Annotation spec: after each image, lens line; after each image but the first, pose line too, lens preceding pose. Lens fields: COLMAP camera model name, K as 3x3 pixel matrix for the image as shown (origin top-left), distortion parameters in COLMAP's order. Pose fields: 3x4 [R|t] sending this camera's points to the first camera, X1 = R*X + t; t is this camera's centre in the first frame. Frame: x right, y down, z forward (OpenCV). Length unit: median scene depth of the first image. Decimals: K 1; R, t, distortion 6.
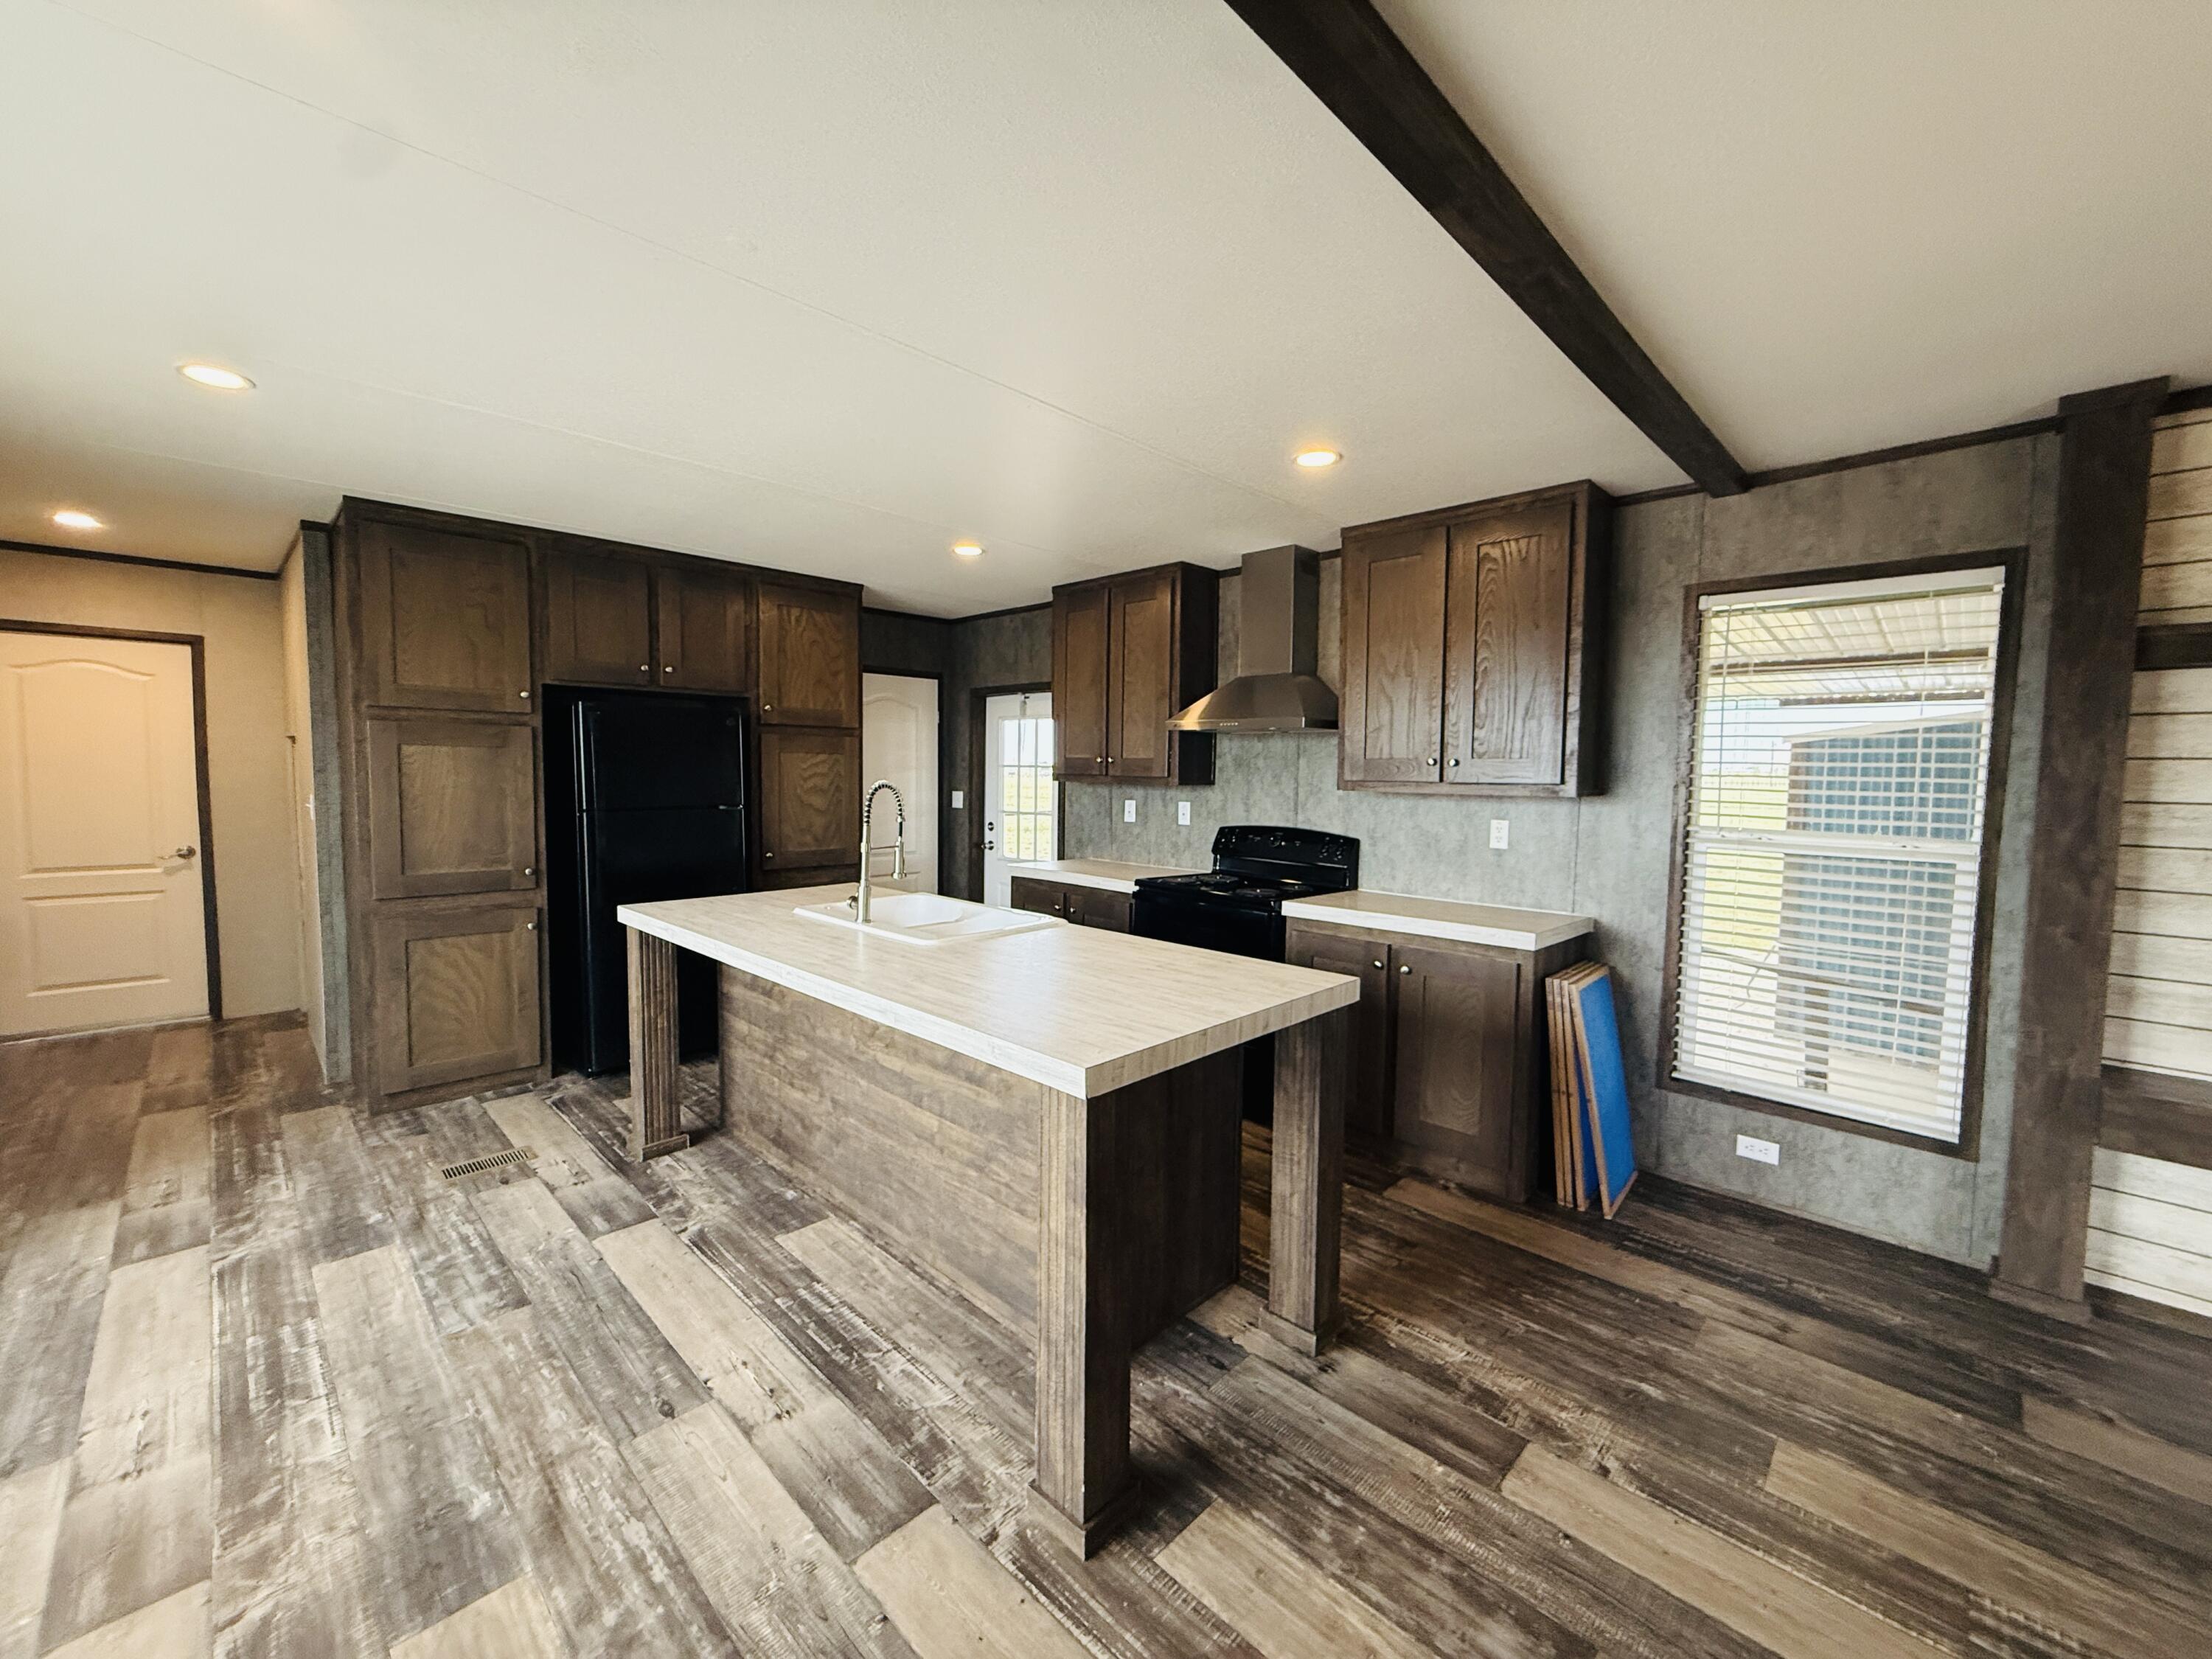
lens RADIAL K [[882.6, 0, 1095.0], [0, 882.6, 829.3], [0, 0, 1]] dist [-0.000288, -0.000267]
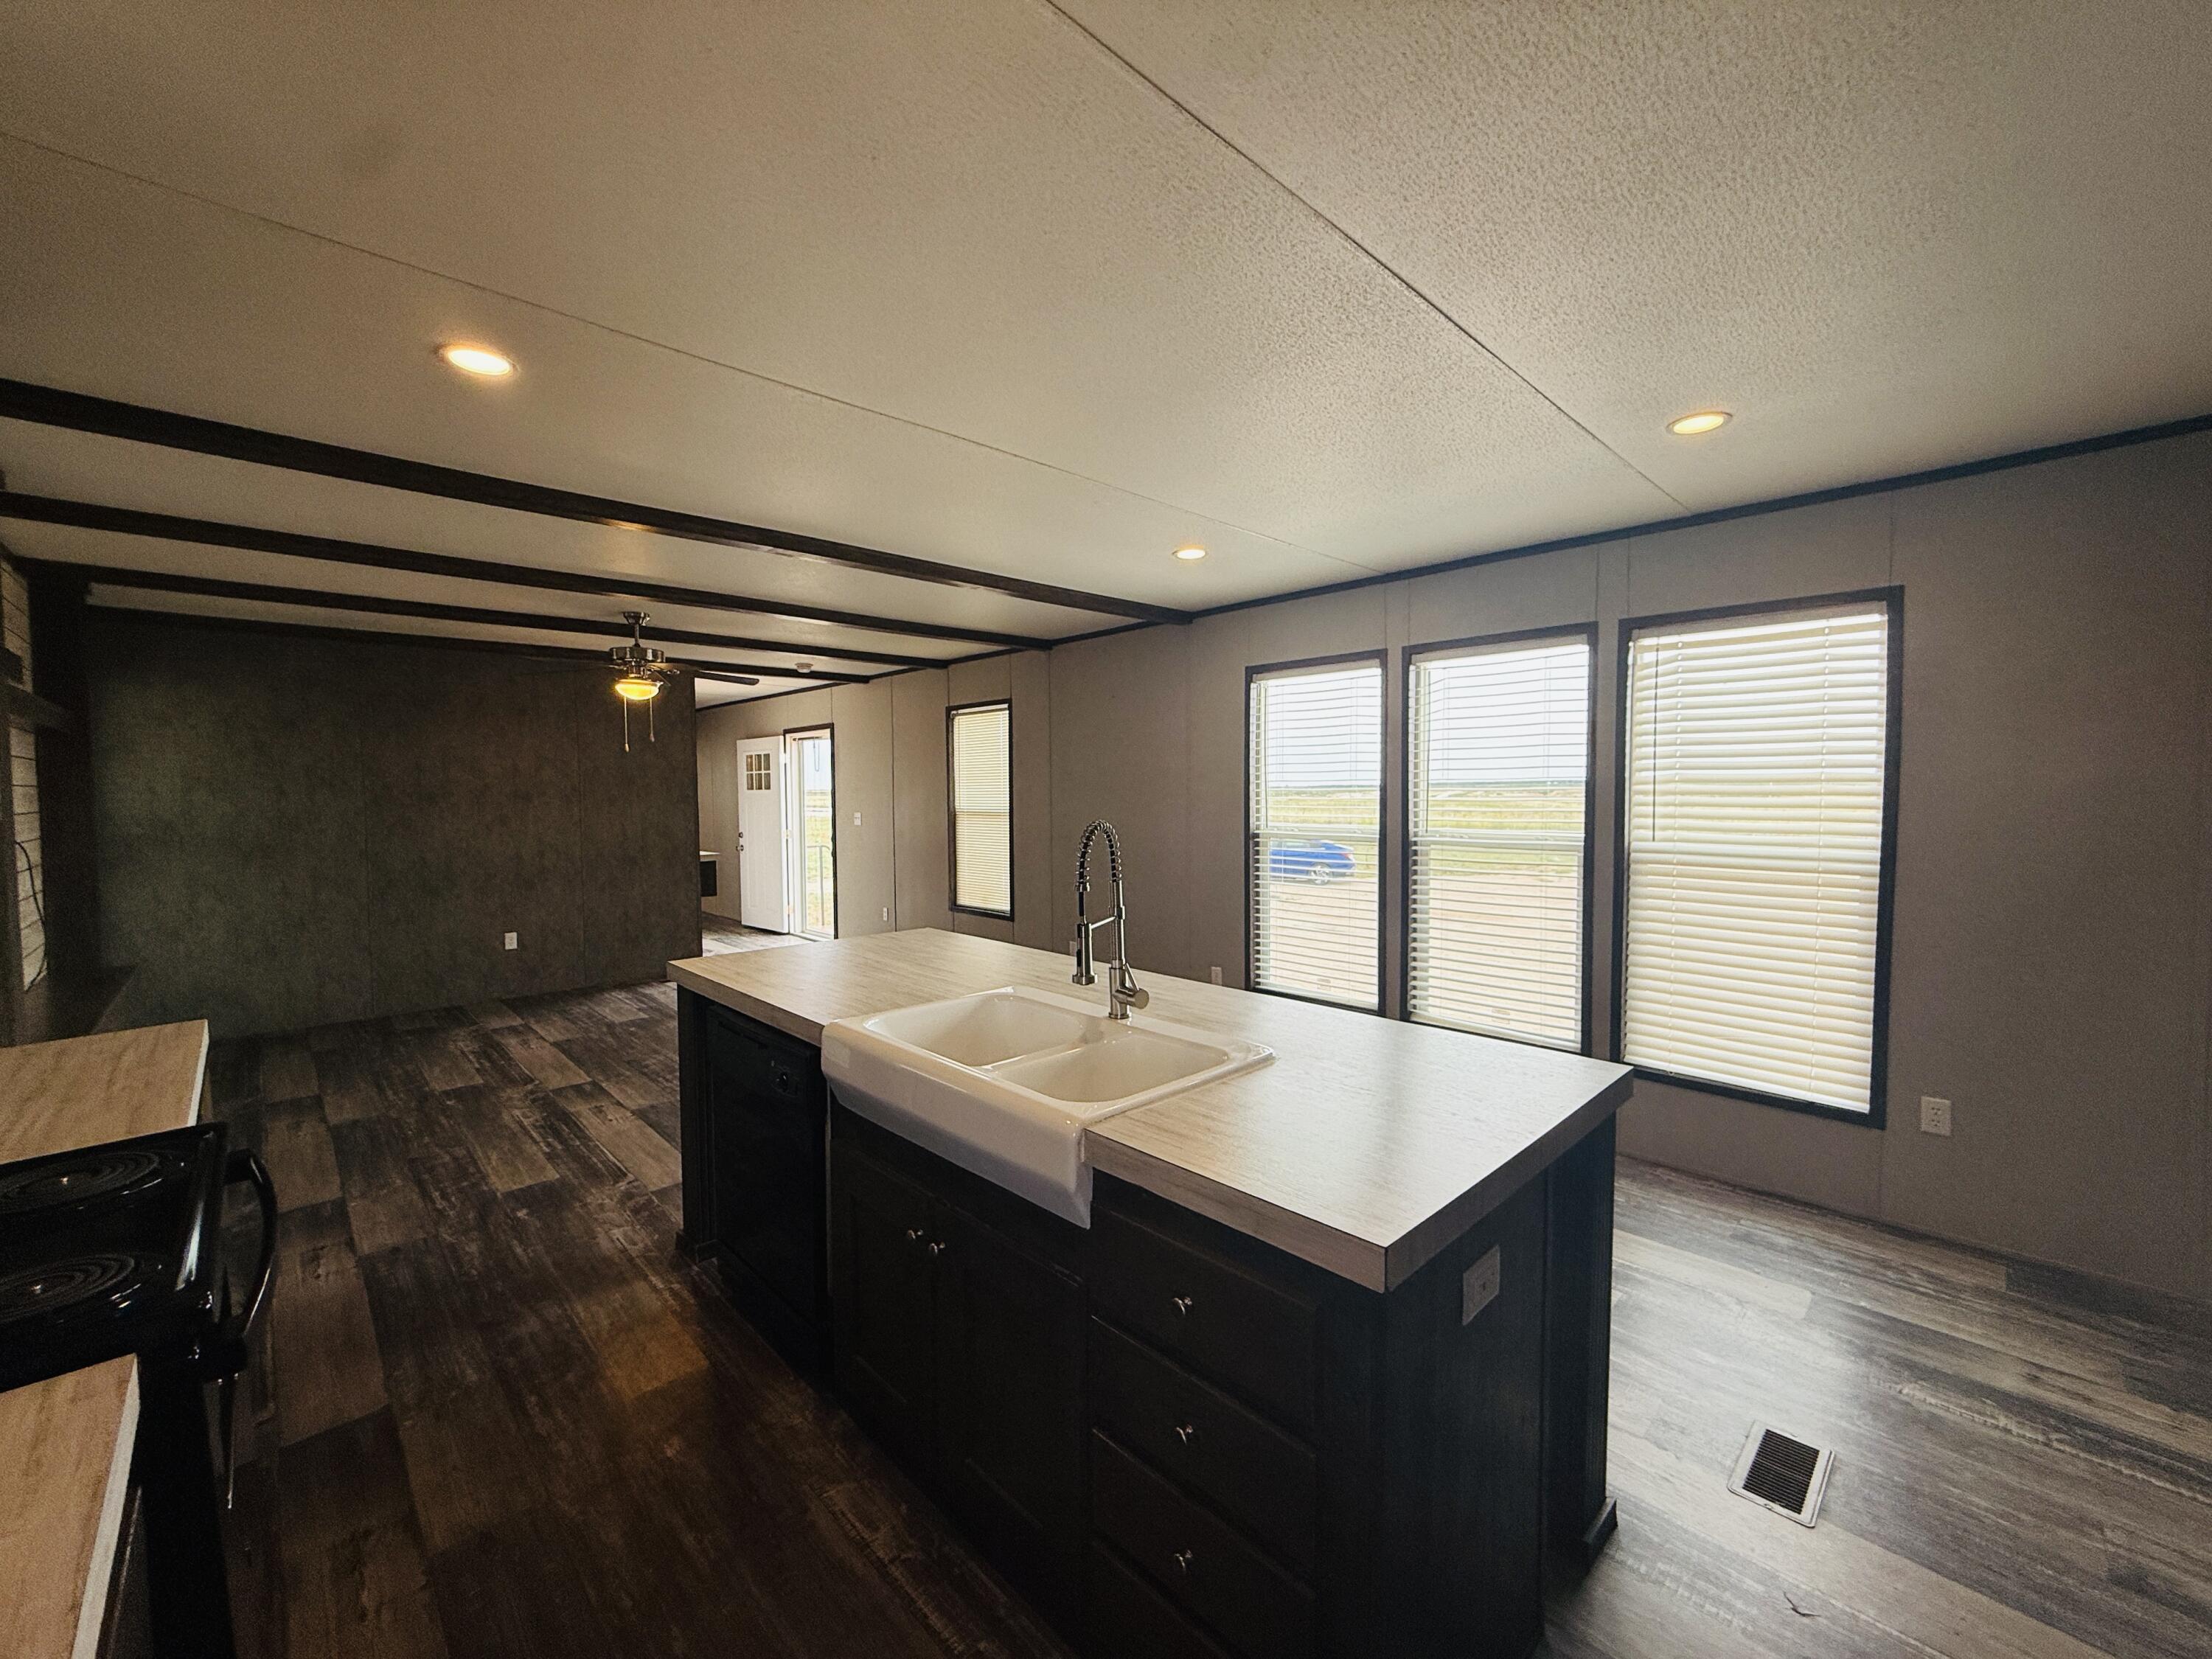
lens RADIAL K [[882.6, 0, 1107.8], [0, 882.6, 811.8], [0, 0, 1]] dist [-0.000288, -0.000267]
pose [[-0.999879, -0.007707, 0.013531, -0.223555], [-0.006412, 0.995623, 0.093241, -0.108345], [-0.014190, 0.093143, -0.995552, 1.466624]]
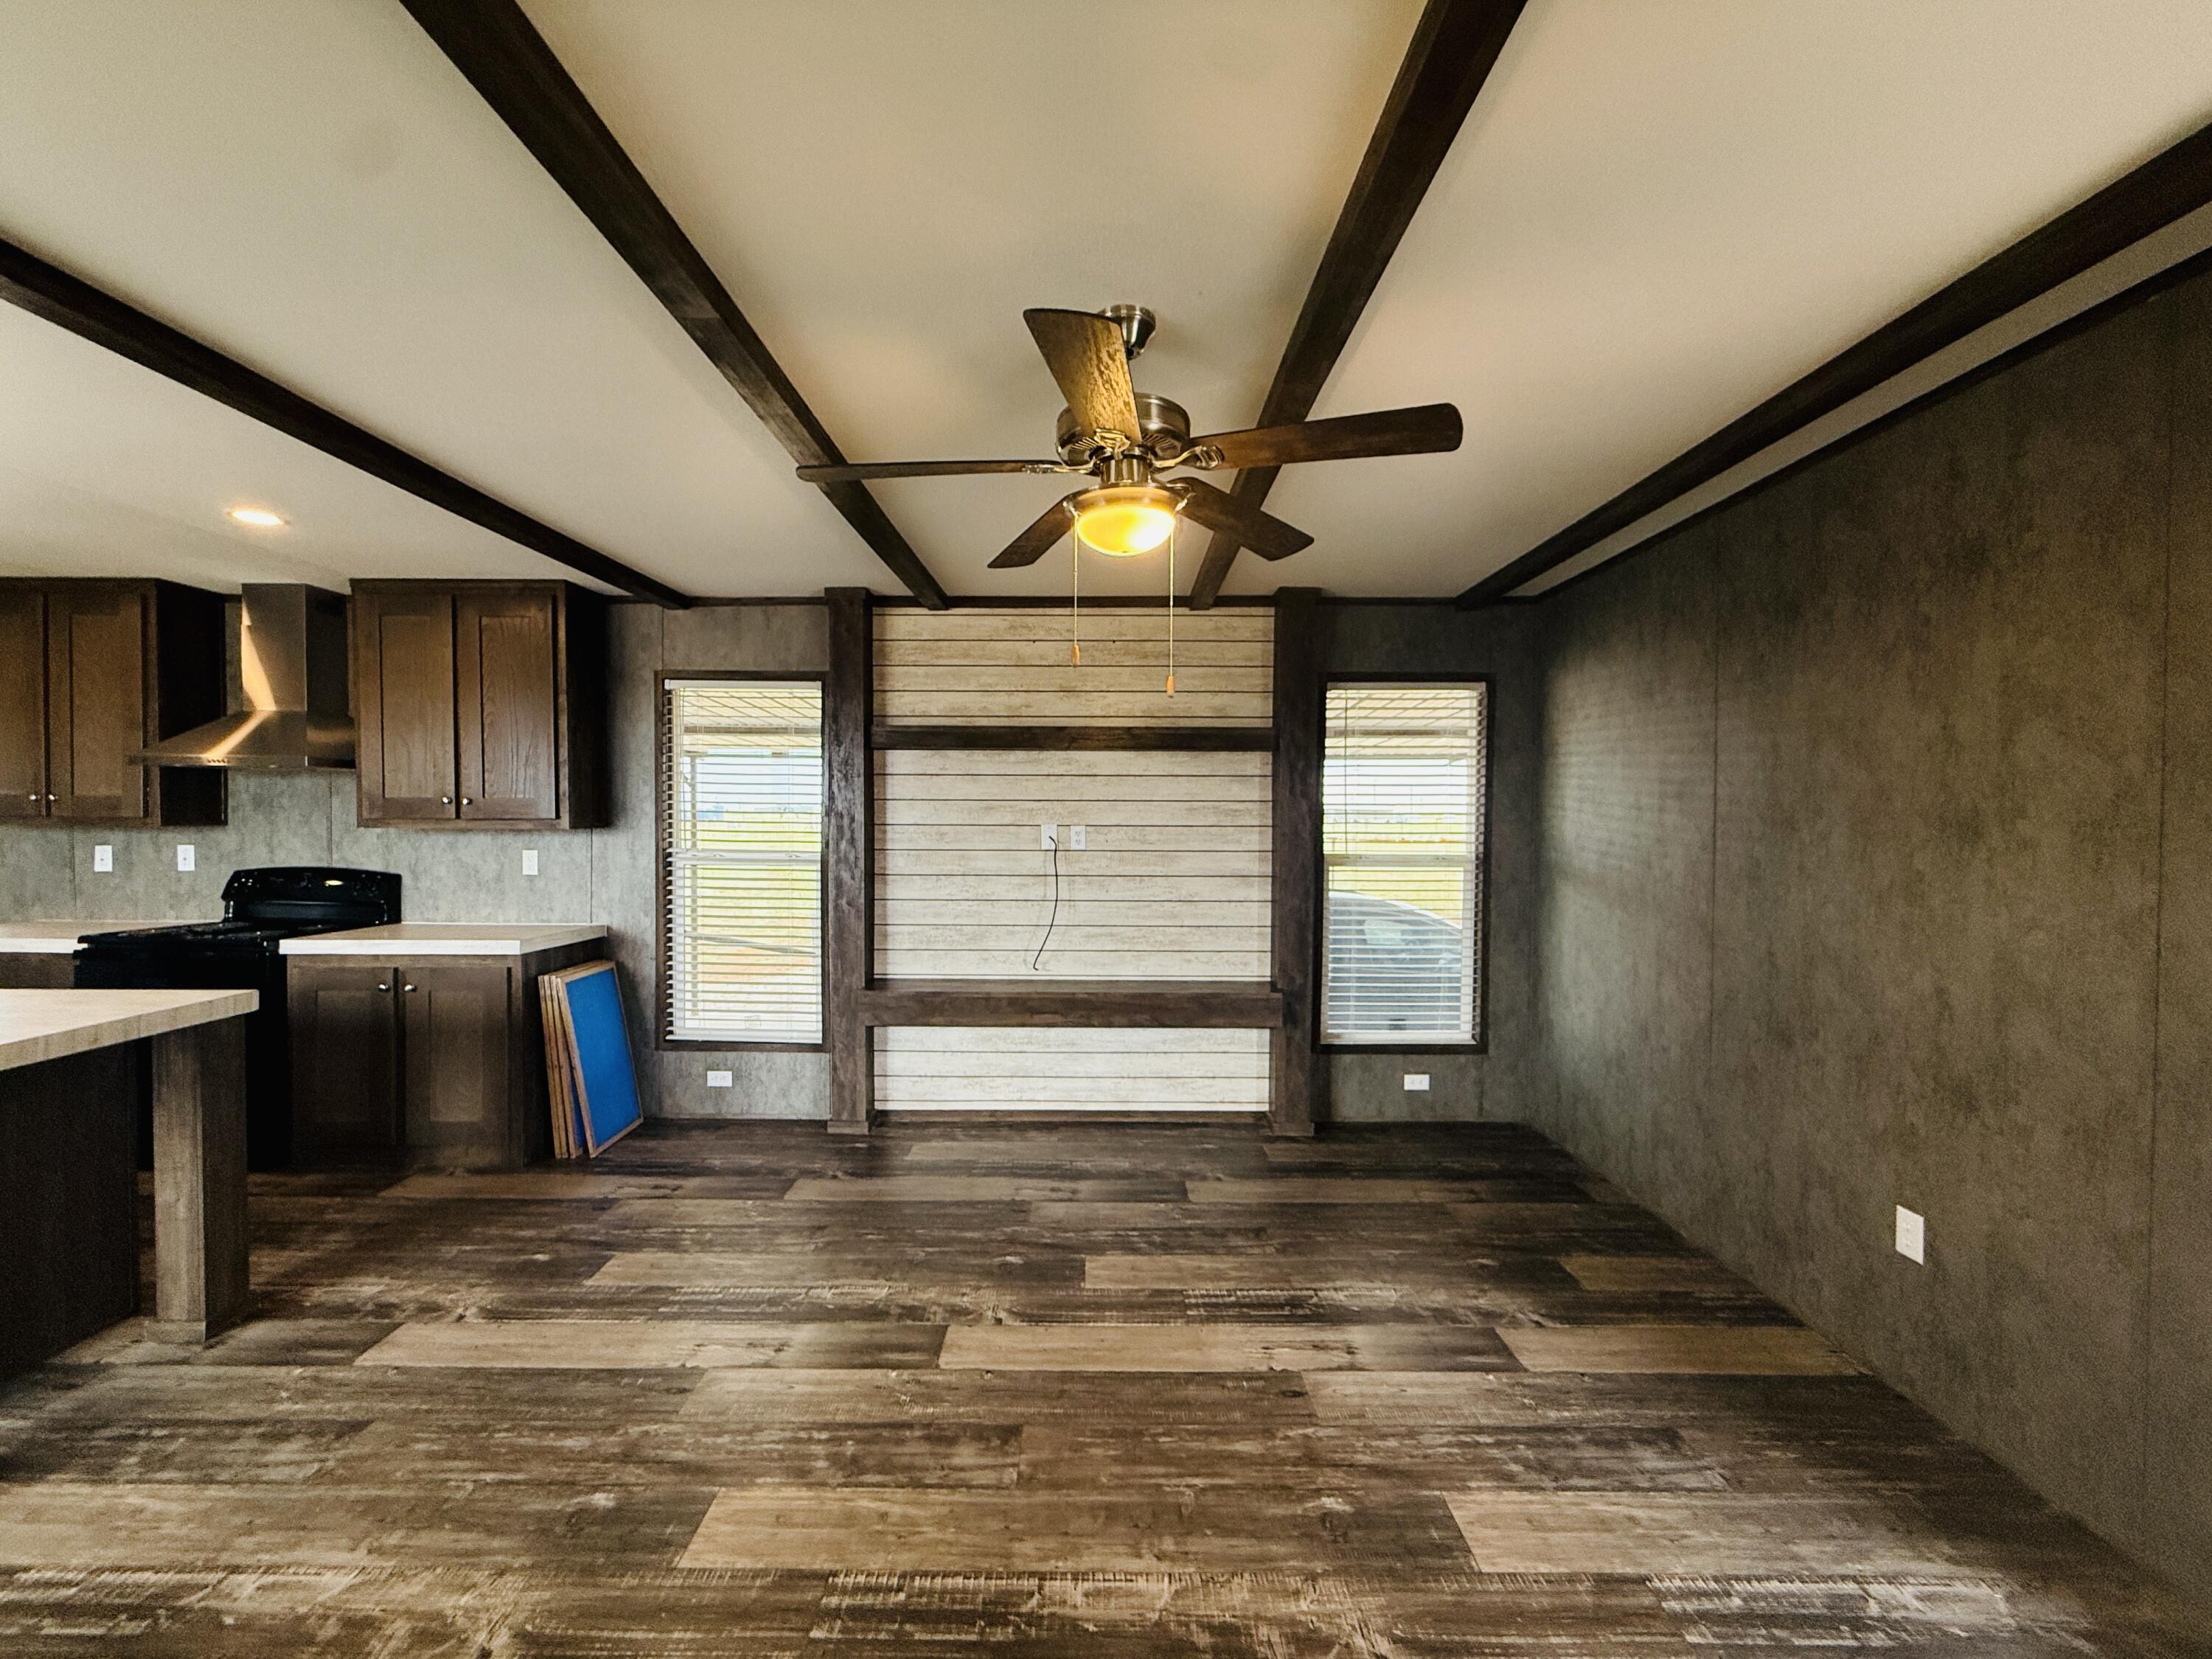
lens RADIAL K [[882.6, 0, 1092.2], [0, 882.6, 825.8], [0, 0, 1]] dist [-0.000288, -0.000267]
pose [[0.710792, -0.016463, 0.703210, 0.175392], [0.051687, 0.998246, -0.028874, 0.031212], [-0.701501, 0.056871, 0.710396, -0.375840]]
